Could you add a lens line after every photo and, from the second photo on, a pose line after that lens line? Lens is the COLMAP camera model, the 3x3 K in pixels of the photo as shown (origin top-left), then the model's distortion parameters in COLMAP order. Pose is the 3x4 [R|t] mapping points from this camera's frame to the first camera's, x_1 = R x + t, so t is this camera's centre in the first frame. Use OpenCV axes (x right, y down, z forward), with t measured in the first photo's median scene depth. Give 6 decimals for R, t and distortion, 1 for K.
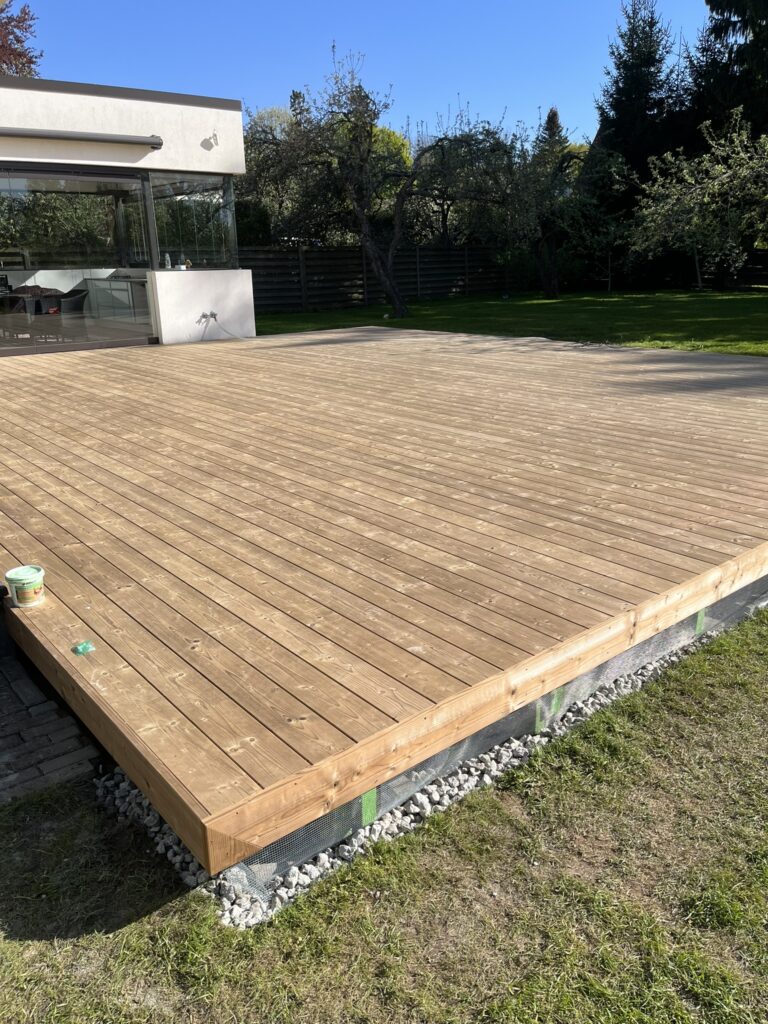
lens RADIAL K [[783.8, 0, 383.8], [0, 783.8, 512.4], [0, 0, 1]] dist [-0.002069, -0.000952]
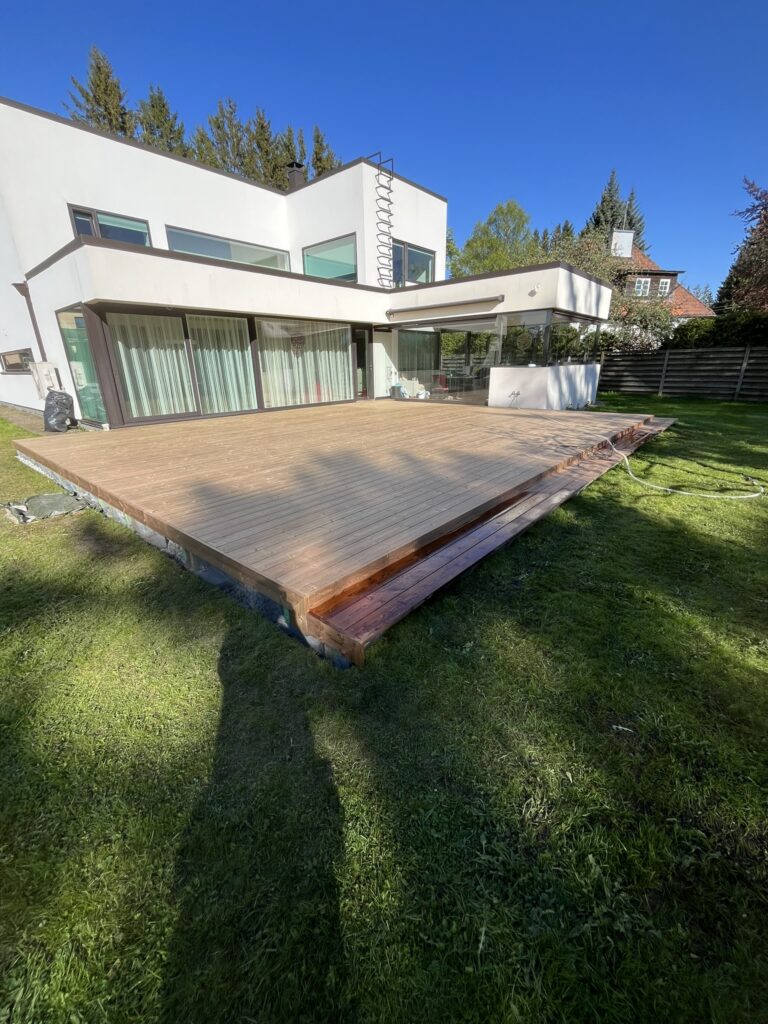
lens RADIAL K [[411.4, 0, 385.9], [0, 411.4, 511.2], [0, 0, 1]] dist [-0.000414, -0.000017]
pose [[0.172092, 0.344137, -0.923014, 0.698293], [-0.289927, 0.913186, 0.286417, -0.196572], [0.941449, 0.218316, 0.256926, 0.560973]]
